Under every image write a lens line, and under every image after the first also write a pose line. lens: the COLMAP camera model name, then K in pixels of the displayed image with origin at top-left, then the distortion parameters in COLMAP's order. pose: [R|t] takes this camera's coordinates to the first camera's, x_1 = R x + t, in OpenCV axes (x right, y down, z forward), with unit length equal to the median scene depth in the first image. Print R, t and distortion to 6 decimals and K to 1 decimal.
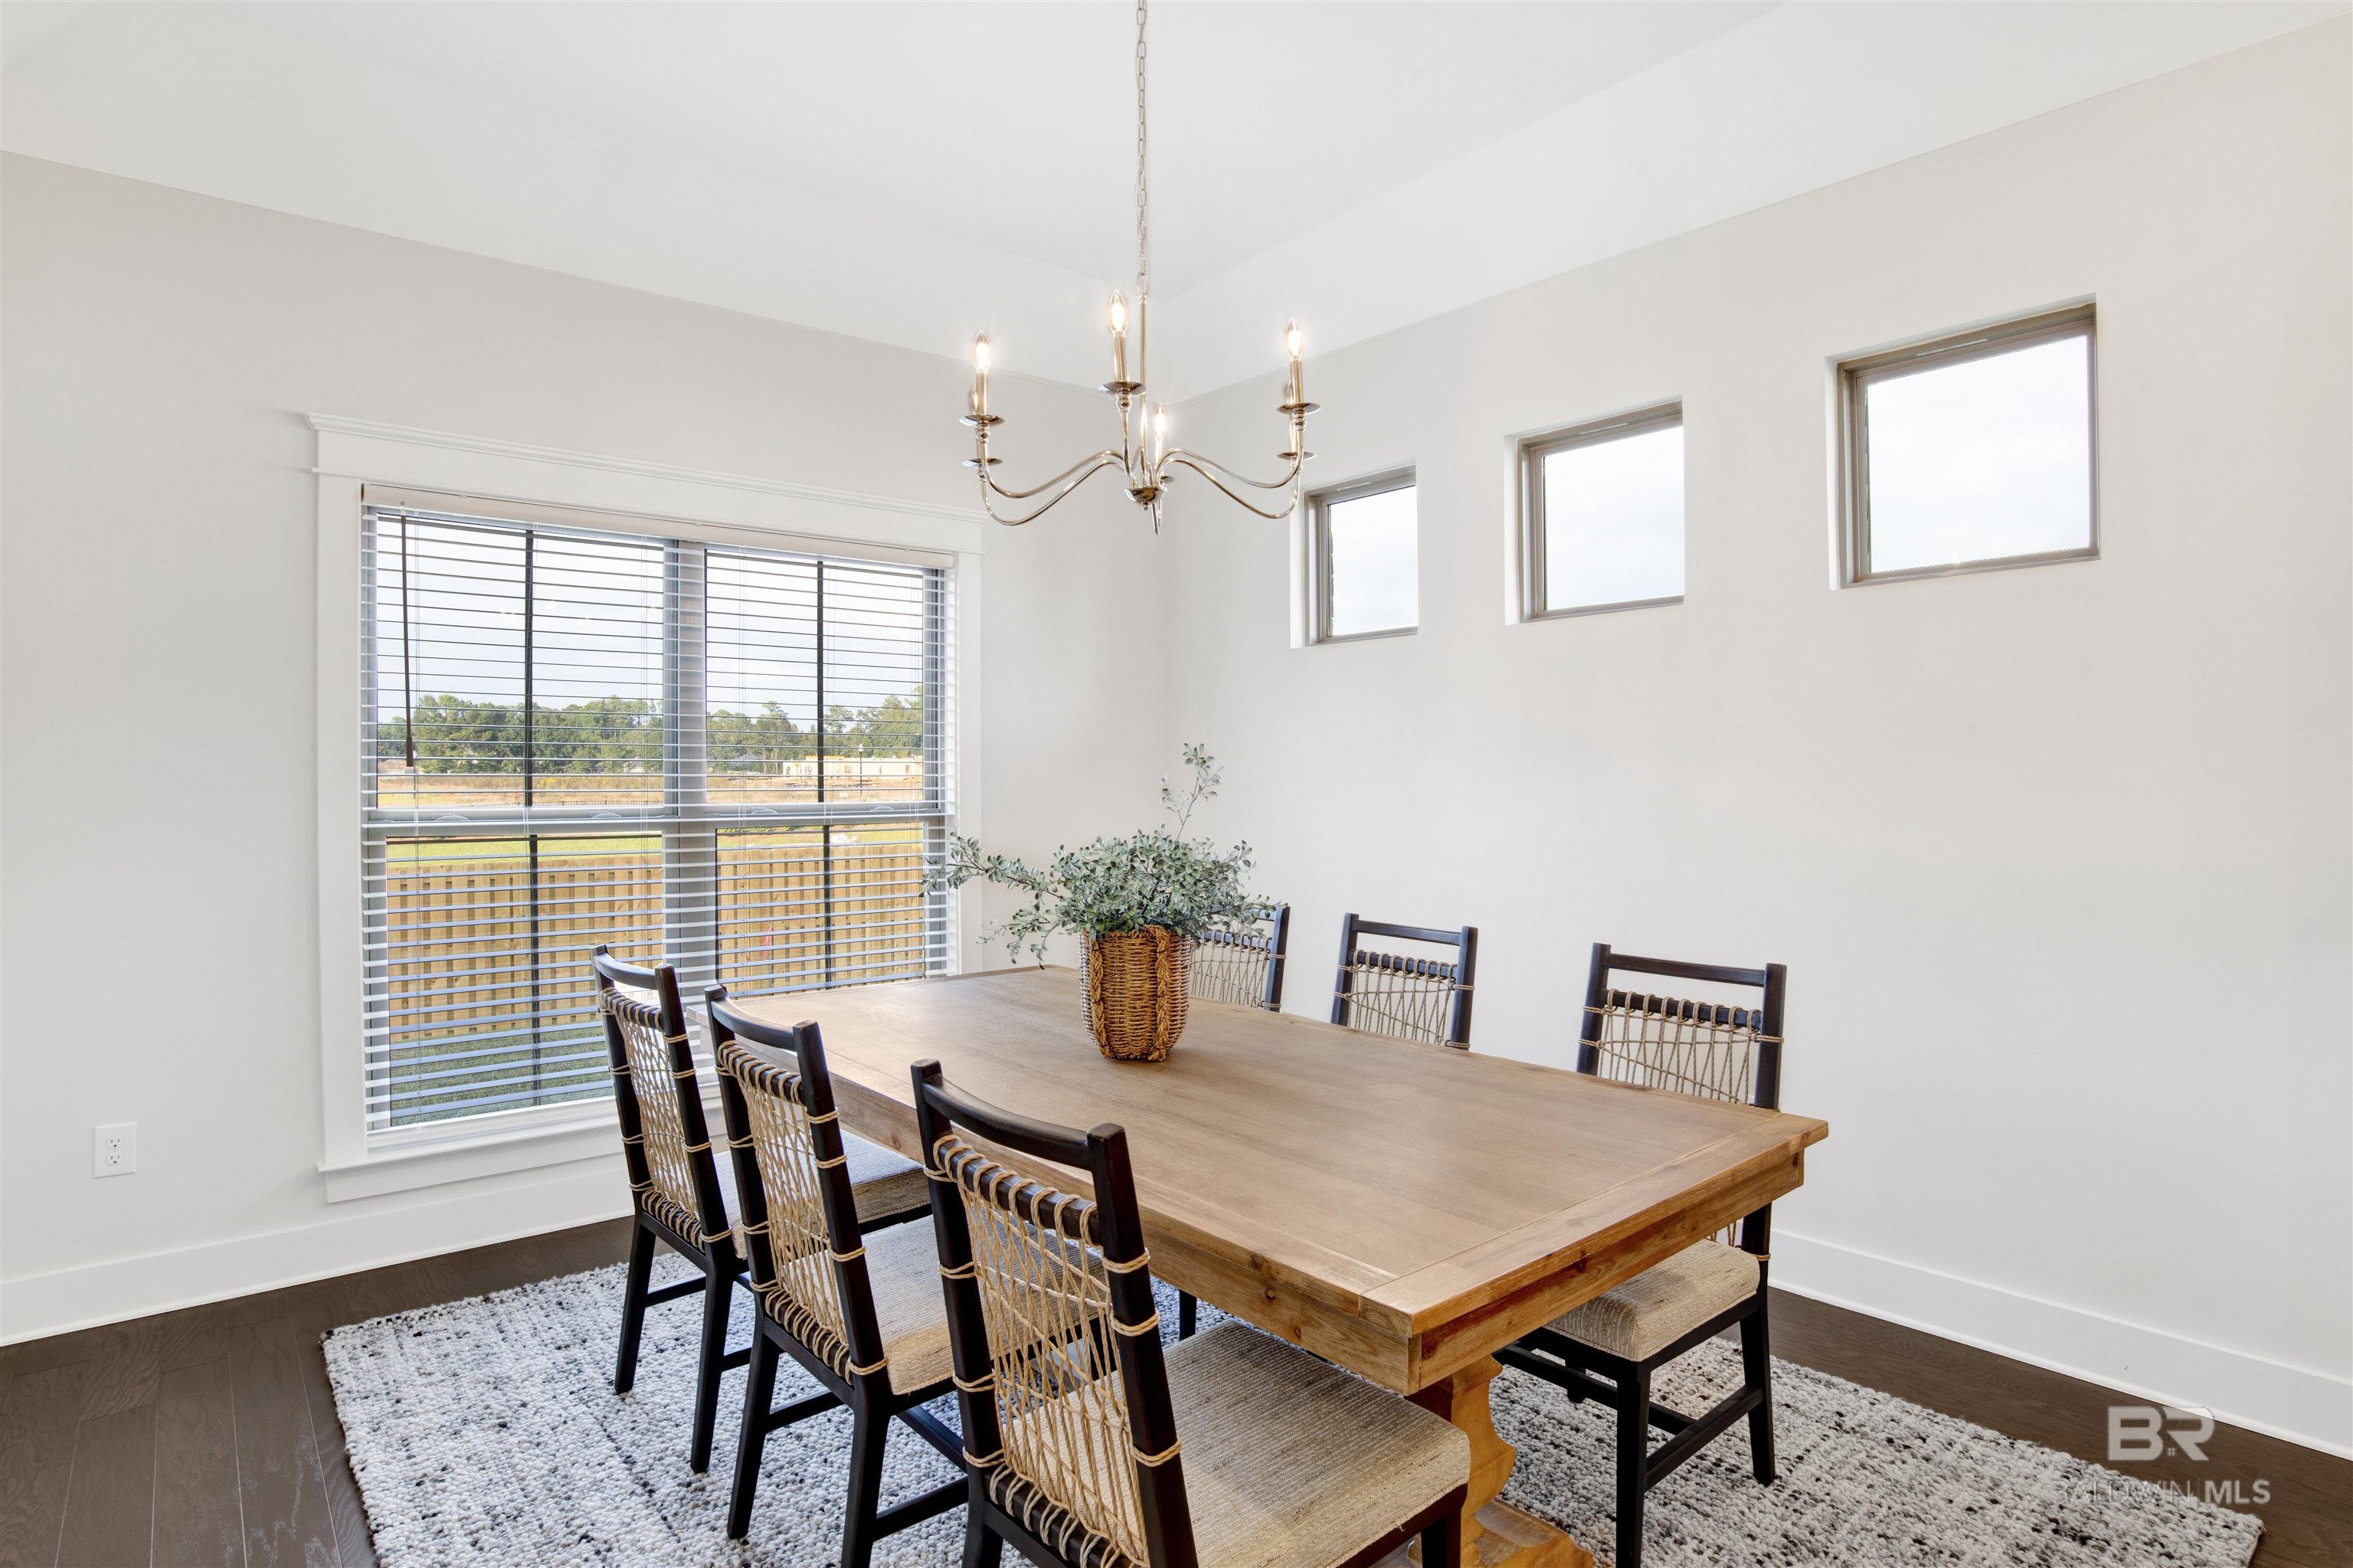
lens RADIAL K [[1246.3, 0, 1168.1], [0, 1246.3, 778.1], [0, 0, 1]] dist [-0.069474, 0.026844]
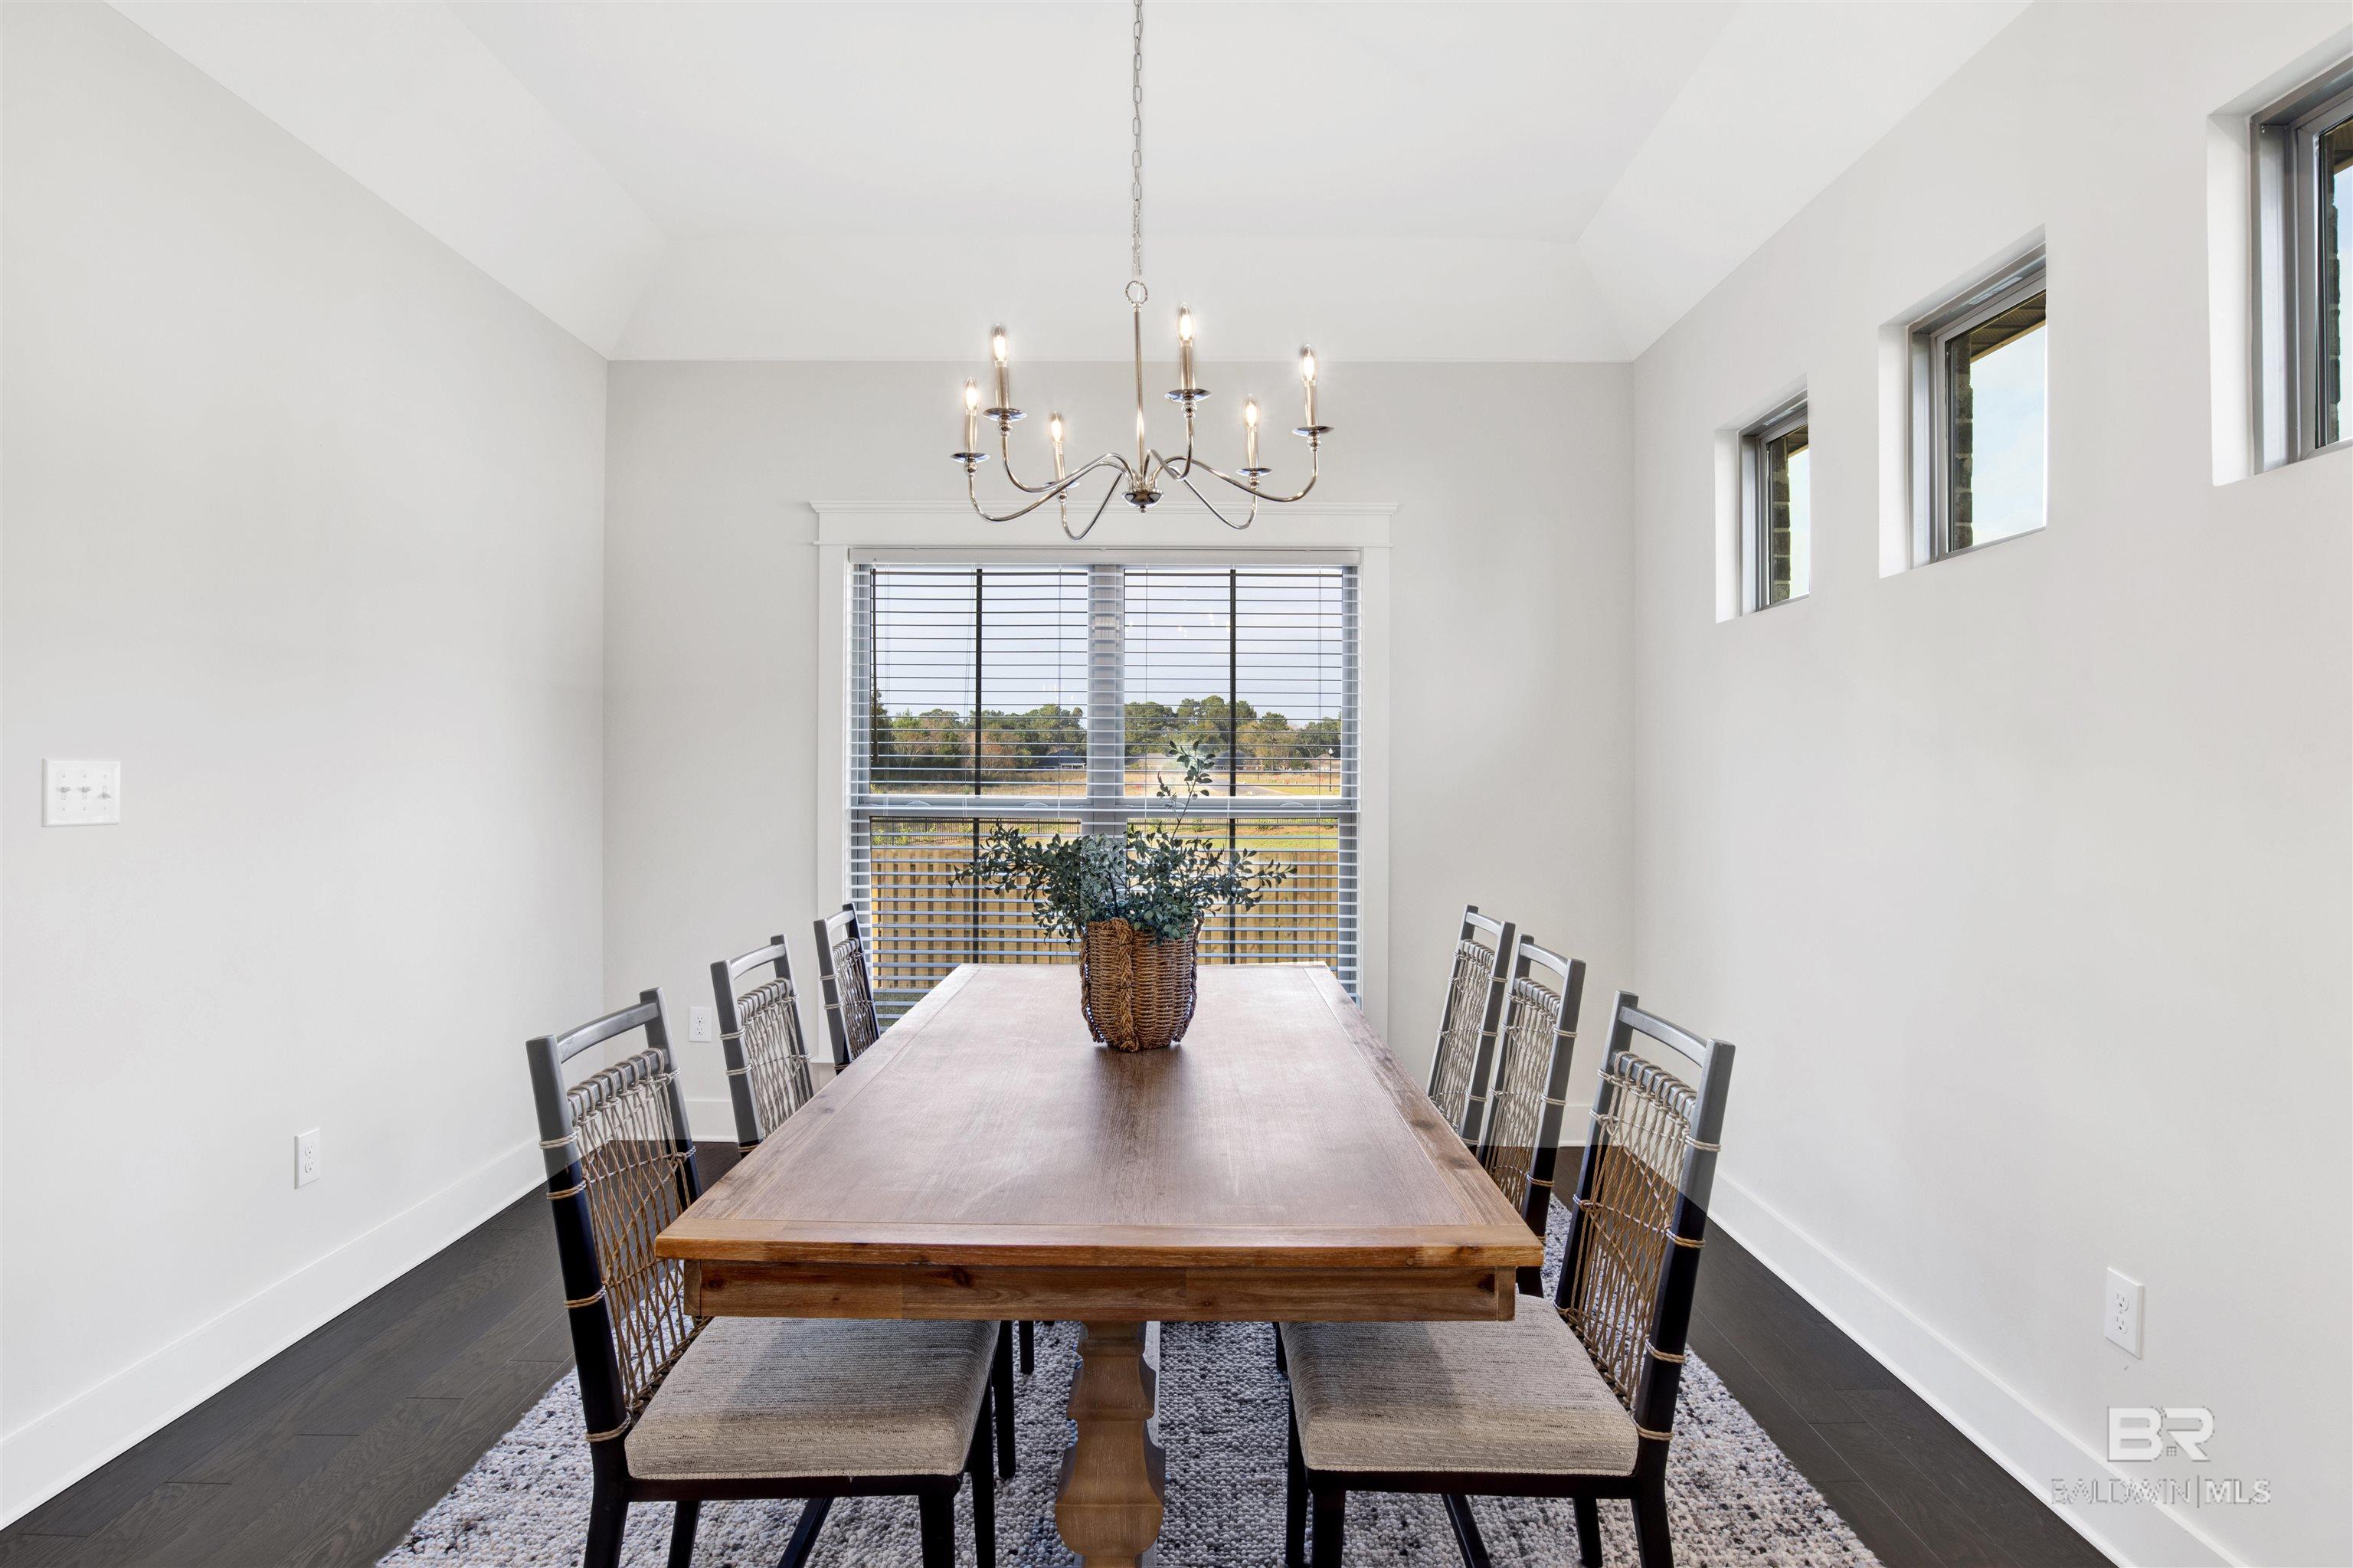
lens RADIAL K [[1302.0, 0, 1174.7], [0, 1302.0, 763.3], [0, 0, 1]] dist [-0.039111, 0.000042]
pose [[0.765653, 0.001647, -0.643251, 0.462298], [-0.007756, 0.999948, -0.006672, -0.001871], [0.643207, 0.010098, 0.765626, 0.131456]]
